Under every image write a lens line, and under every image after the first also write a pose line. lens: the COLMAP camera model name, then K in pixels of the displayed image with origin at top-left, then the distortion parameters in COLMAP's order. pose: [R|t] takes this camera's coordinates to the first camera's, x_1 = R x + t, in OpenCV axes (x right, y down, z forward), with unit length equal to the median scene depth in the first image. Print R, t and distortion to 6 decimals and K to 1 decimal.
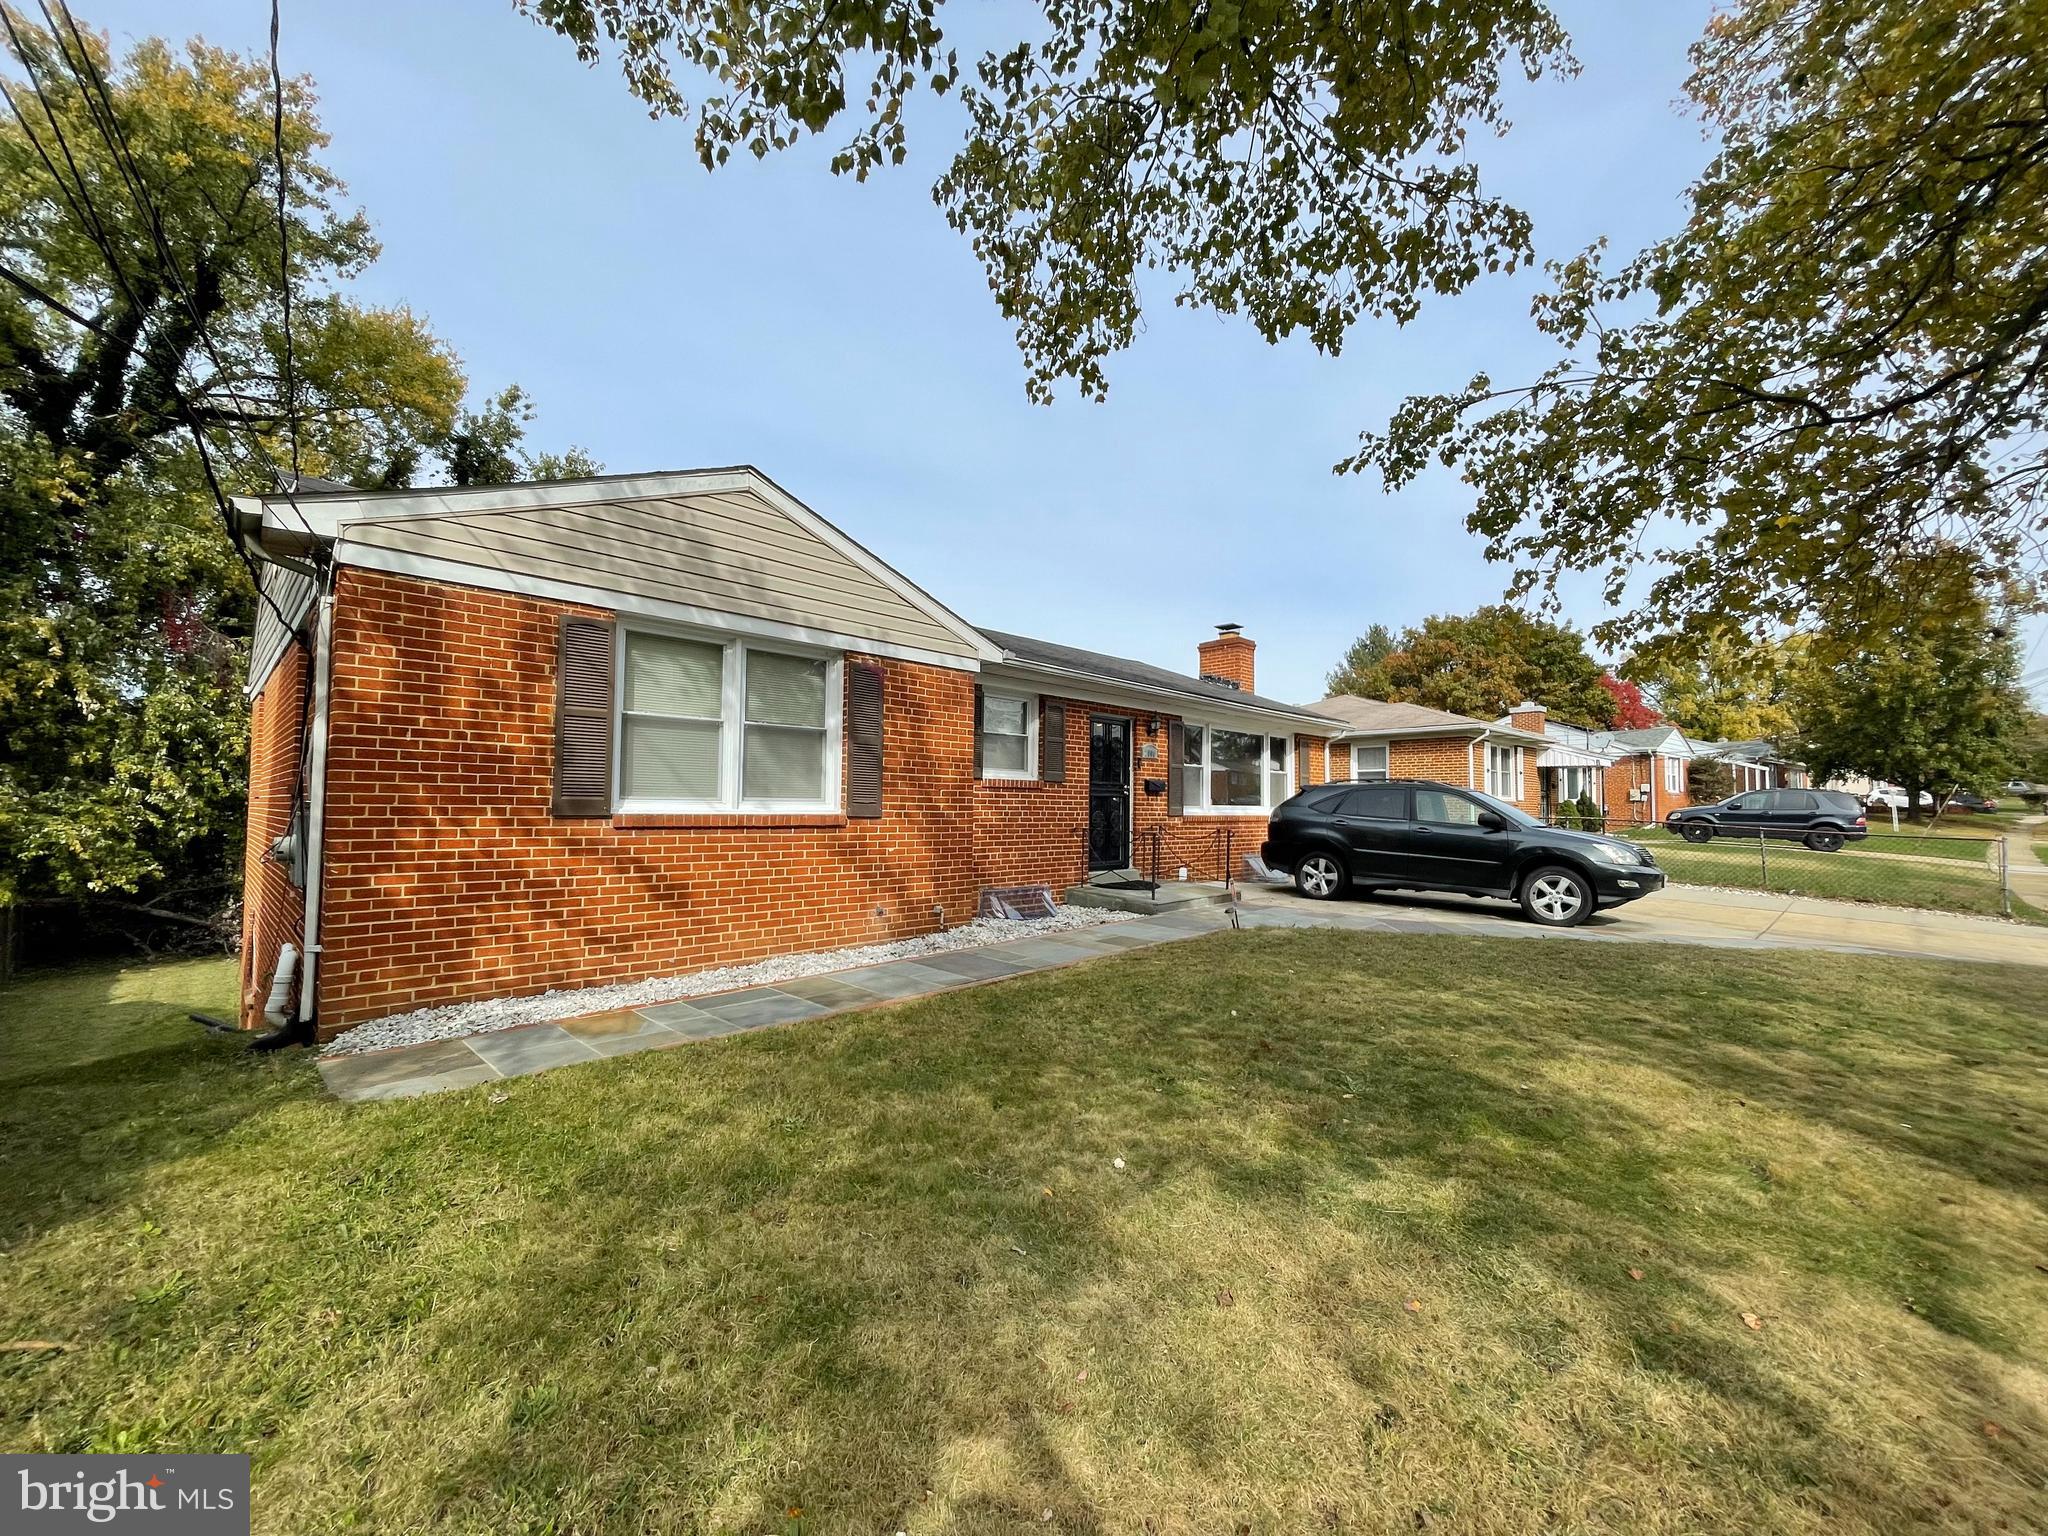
lens RADIAL K [[825.5, 0, 1024.0], [0, 825.5, 768.0], [0, 0, 1]] dist [-0.004126, 0.000846]
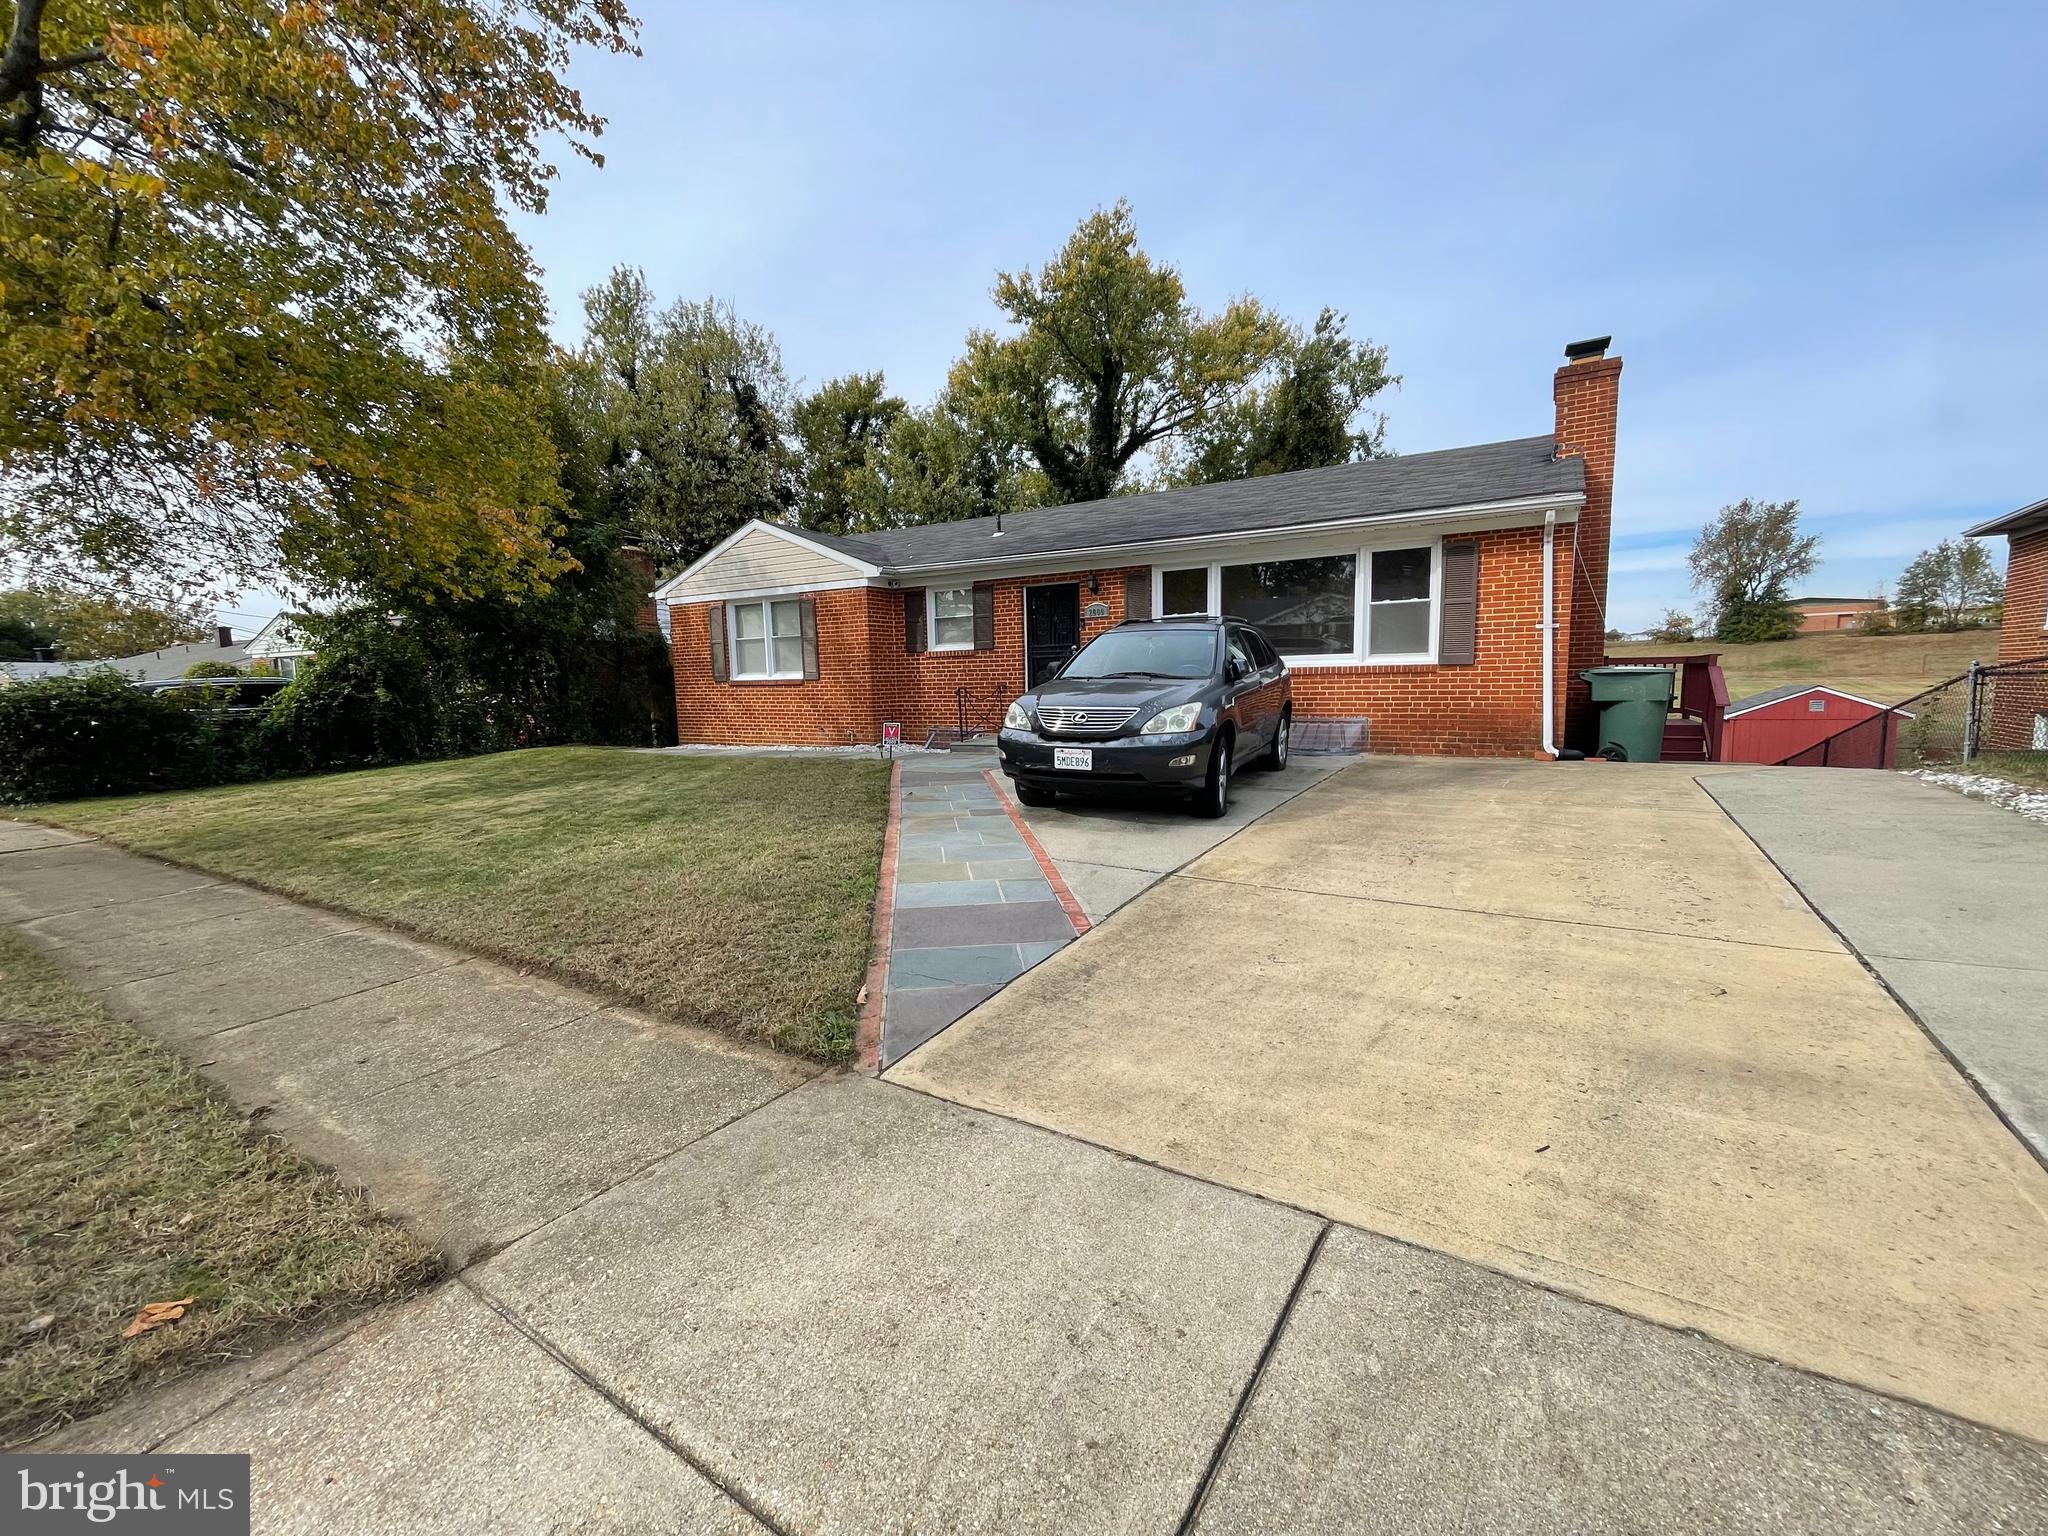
lens RADIAL K [[825.5, 0, 1024.0], [0, 825.5, 768.0], [0, 0, 1]] dist [-0.004126, 0.000846]
pose [[0.225023, 0.090021, -0.970186, 1.798984], [0.068823, 0.991767, 0.107986, 0.090655], [0.971920, -0.091071, 0.216975, 1.053917]]
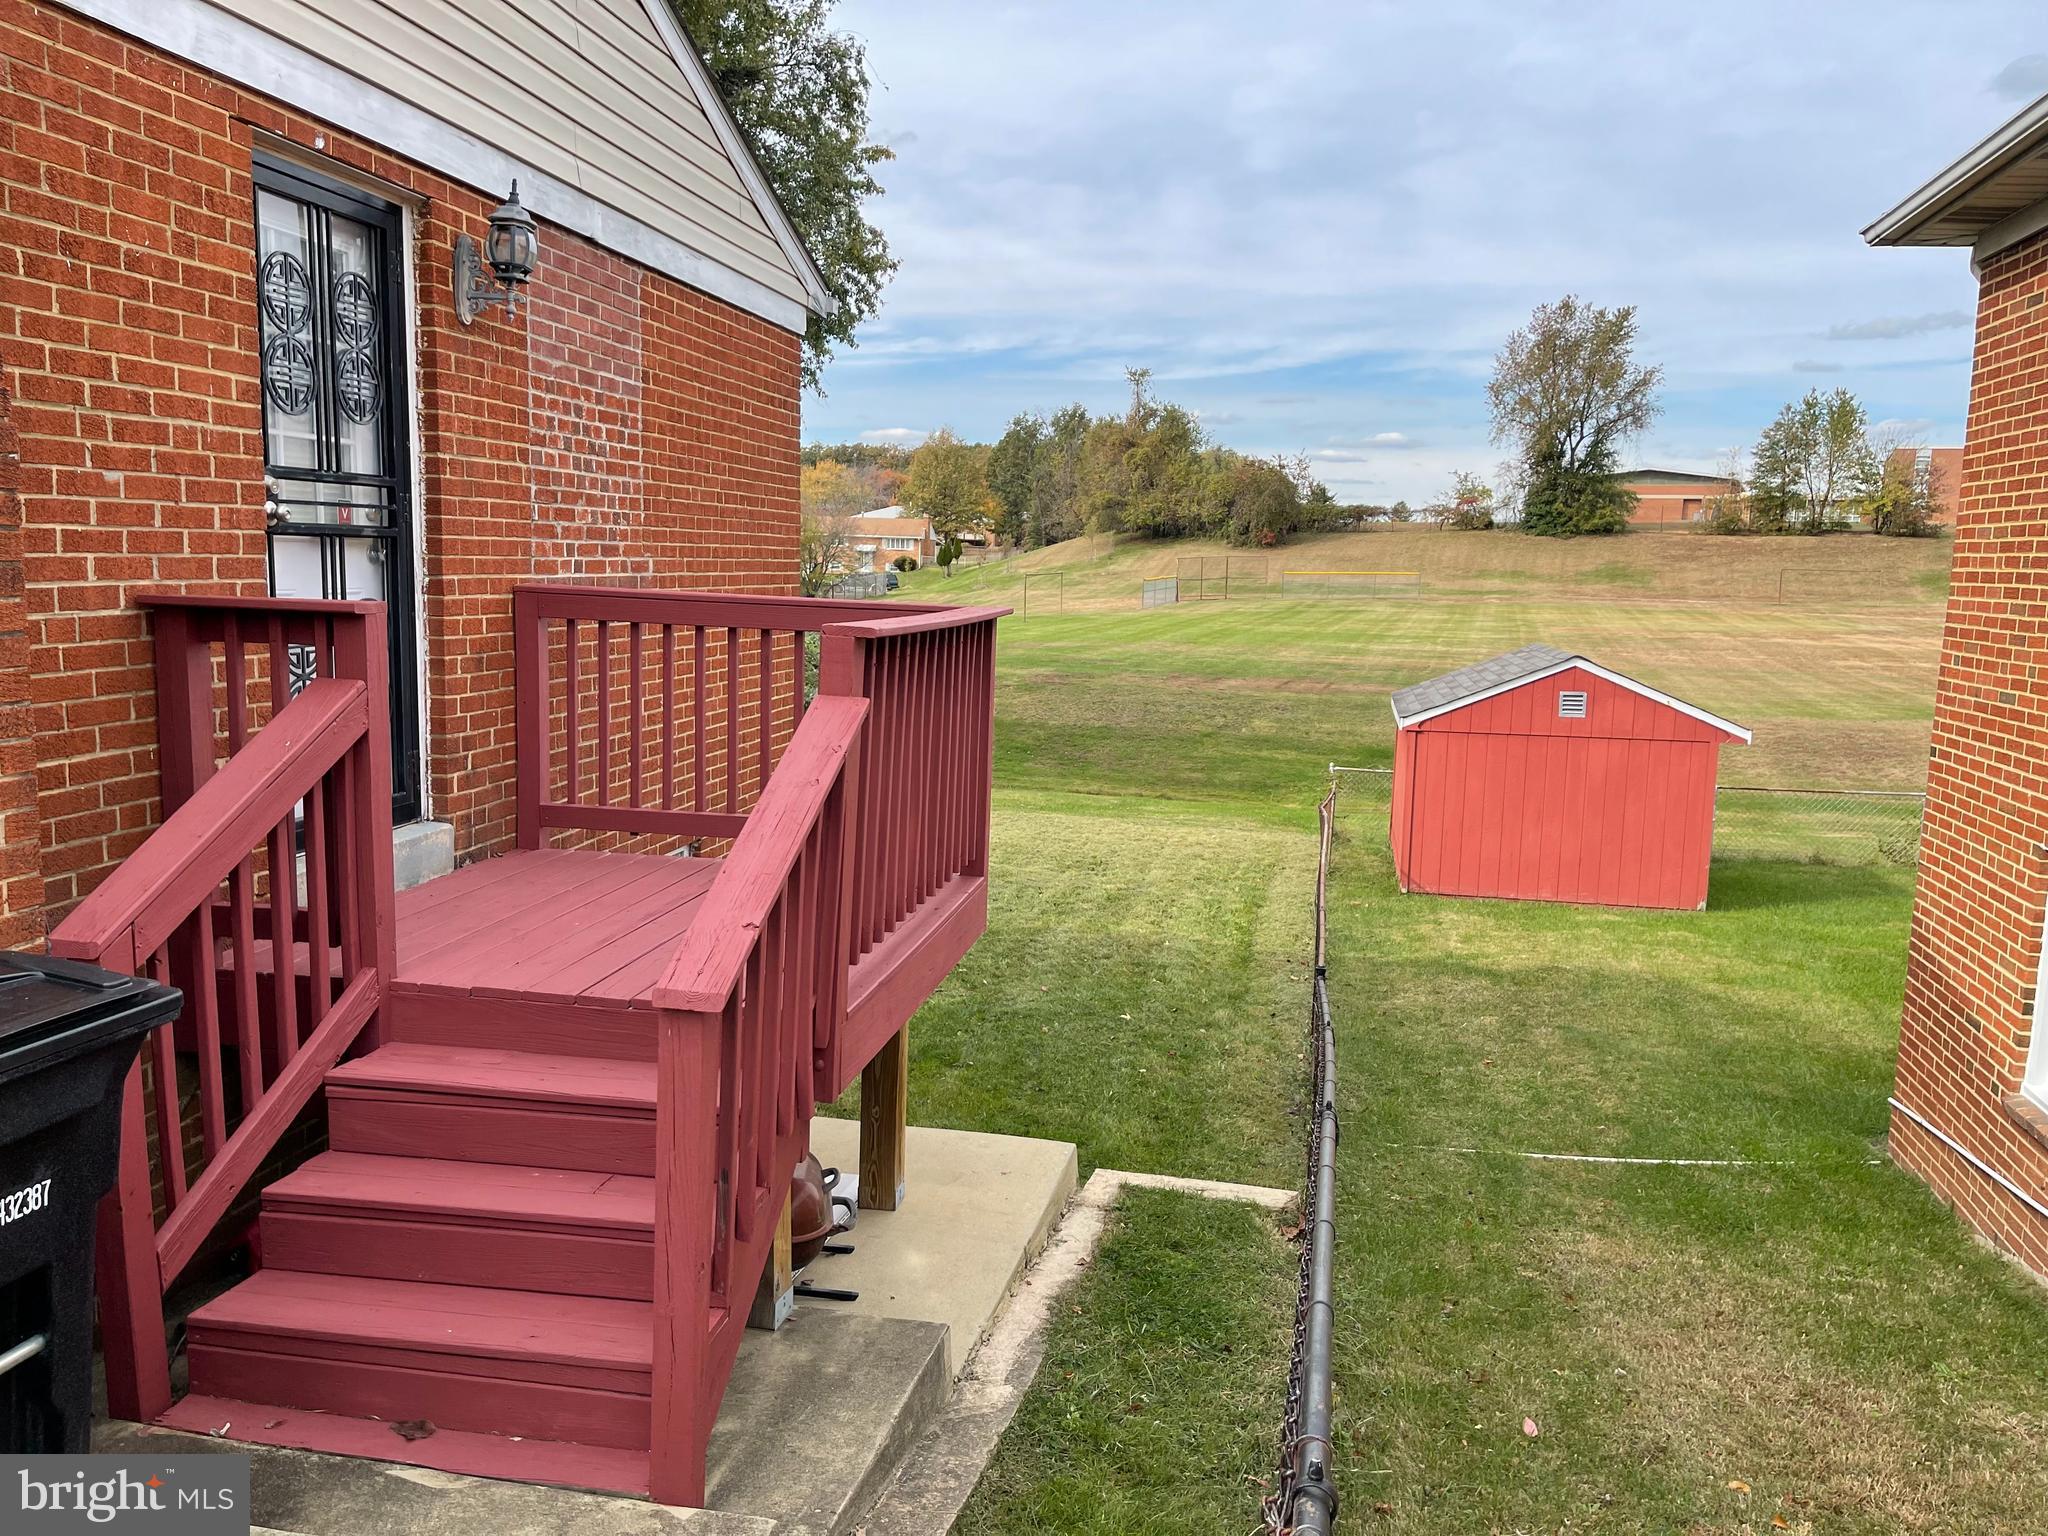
lens RADIAL K [[1533.8, 0, 1024.0], [0, 1533.8, 768.0], [0, 0, 1]] dist [0.060069, -0.068930]
pose [[0.565574, 0.122211, -0.815592, 1.019728], [0.014484, 0.987335, 0.157989, 0.101108], [0.824570, -0.101168, 0.556641, 2.447893]]
